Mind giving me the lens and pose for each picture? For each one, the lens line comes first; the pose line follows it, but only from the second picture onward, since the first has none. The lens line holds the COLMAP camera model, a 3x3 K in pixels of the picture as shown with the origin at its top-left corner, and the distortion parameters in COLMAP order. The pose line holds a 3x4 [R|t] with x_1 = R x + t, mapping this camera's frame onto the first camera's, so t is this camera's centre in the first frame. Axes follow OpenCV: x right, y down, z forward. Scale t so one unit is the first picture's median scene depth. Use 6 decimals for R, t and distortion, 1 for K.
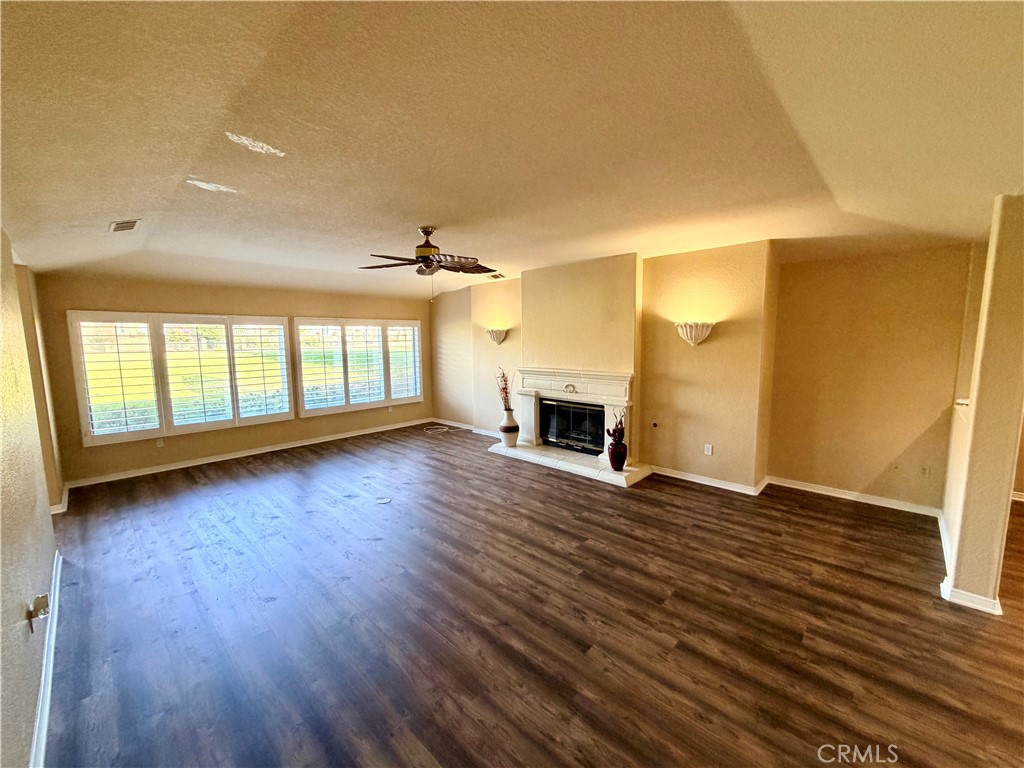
lens RADIAL K [[410.2, 0, 510.0], [0, 410.2, 385.8], [0, 0, 1]] dist [0.000578, -0.000121]
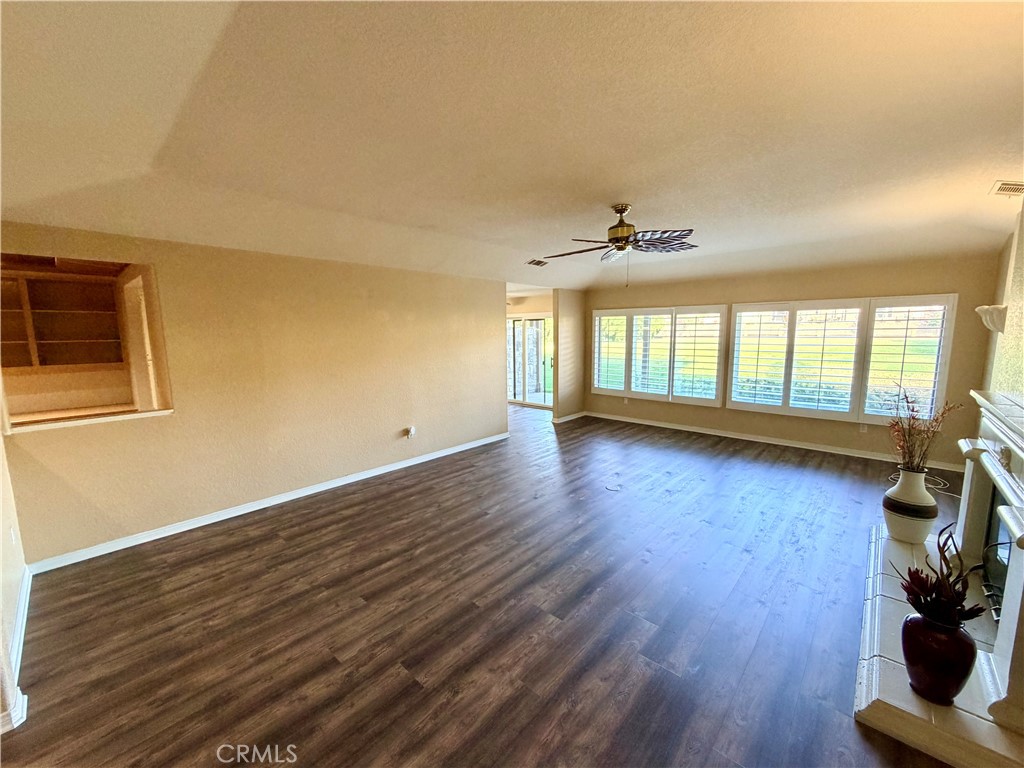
lens RADIAL K [[410.2, 0, 510.0], [0, 410.2, 385.8], [0, 0, 1]] dist [0.000578, -0.000121]
pose [[0.022531, 0.142955, -0.989473, 0.588991], [-0.105379, 0.984550, 0.139845, -0.075785], [0.994177, 0.101118, 0.037248, 0.606303]]
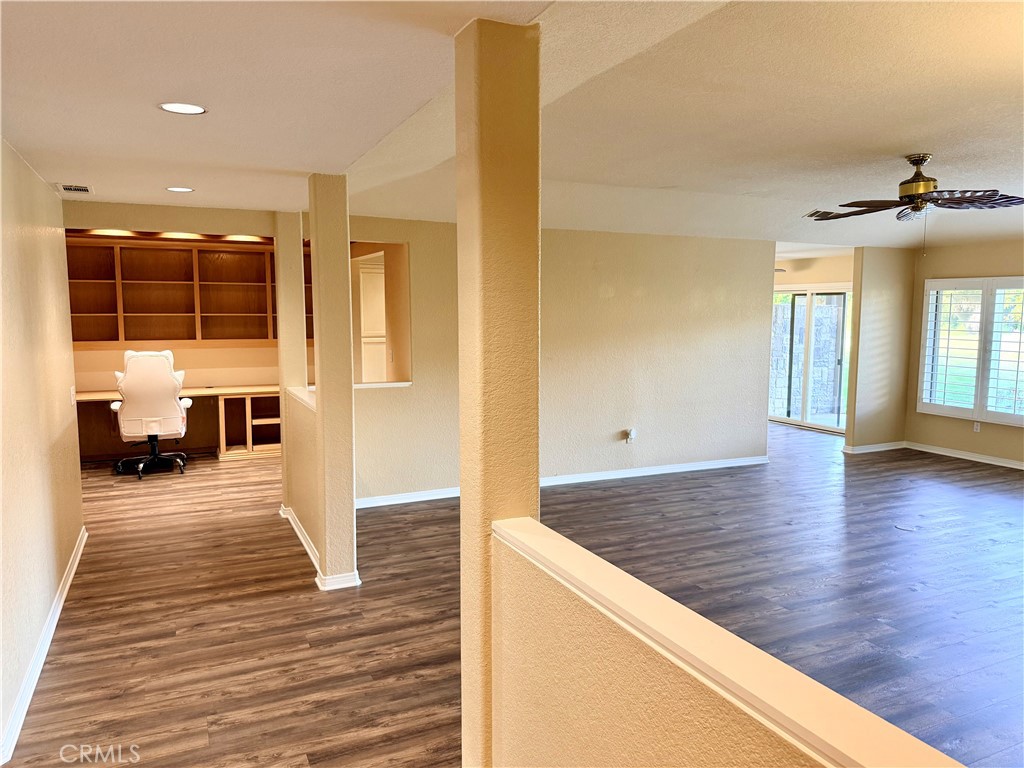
lens RADIAL K [[712.5, 0, 512.0], [0, 712.5, 387.3], [0, 0, 1]] dist [0.111491, -0.165498]
pose [[-0.355593, 0.108341, -0.928340, 1.008305], [-0.108497, 0.981759, 0.156134, -0.084717], [0.928322, 0.156242, -0.337352, 0.659361]]
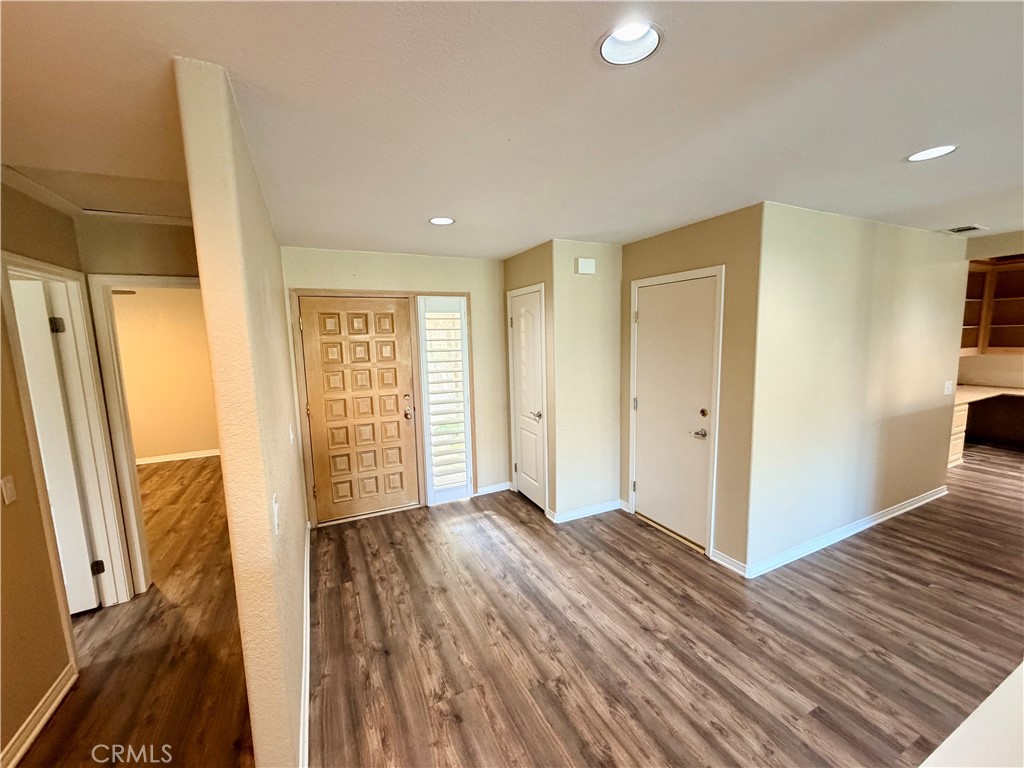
lens RADIAL K [[410.2, 0, 510.0], [0, 410.2, 385.8], [0, 0, 1]] dist [0.000578, -0.000121]
pose [[-0.935762, -0.010298, 0.352483, 0.777966], [0.076421, 0.969896, 0.231217, -0.091785], [-0.344253, 0.243302, -0.906804, 0.726289]]
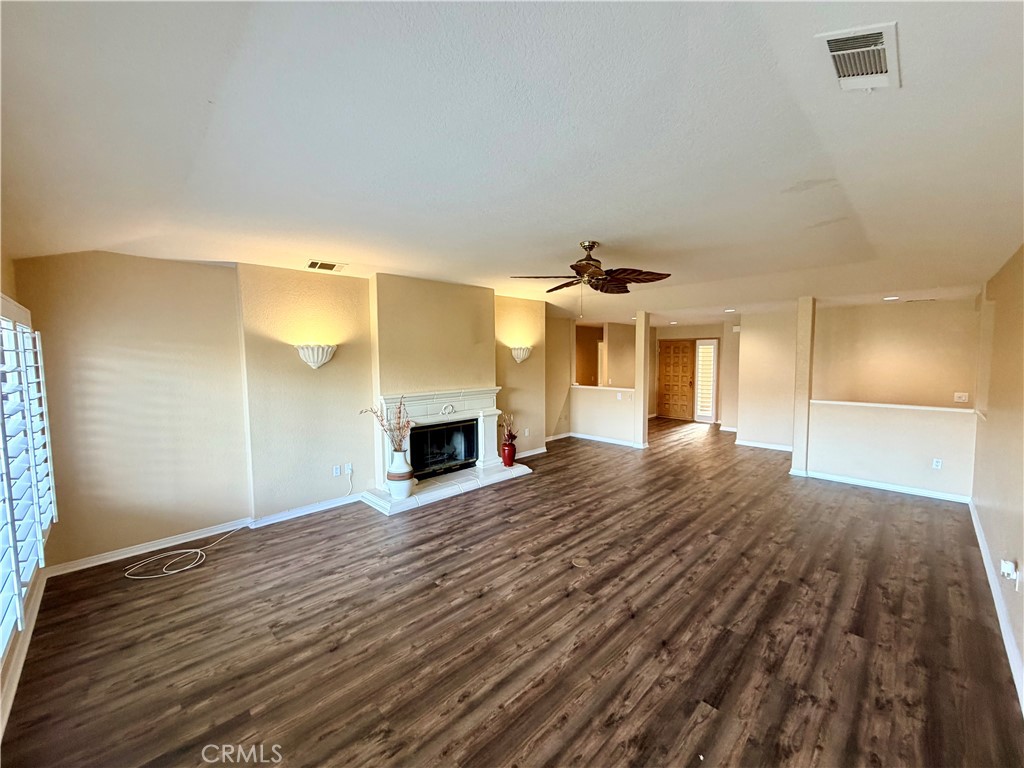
lens RADIAL K [[408.0, 0, 509.9], [0, 408.0, 386.6], [0, 0, 1]] dist [0.003322, -0.000091]
pose [[0.031593, -0.066012, 0.997319, -0.948089], [0.124132, 0.990351, 0.061619, -0.103220], [-0.991763, 0.121852, 0.039482, 0.946063]]
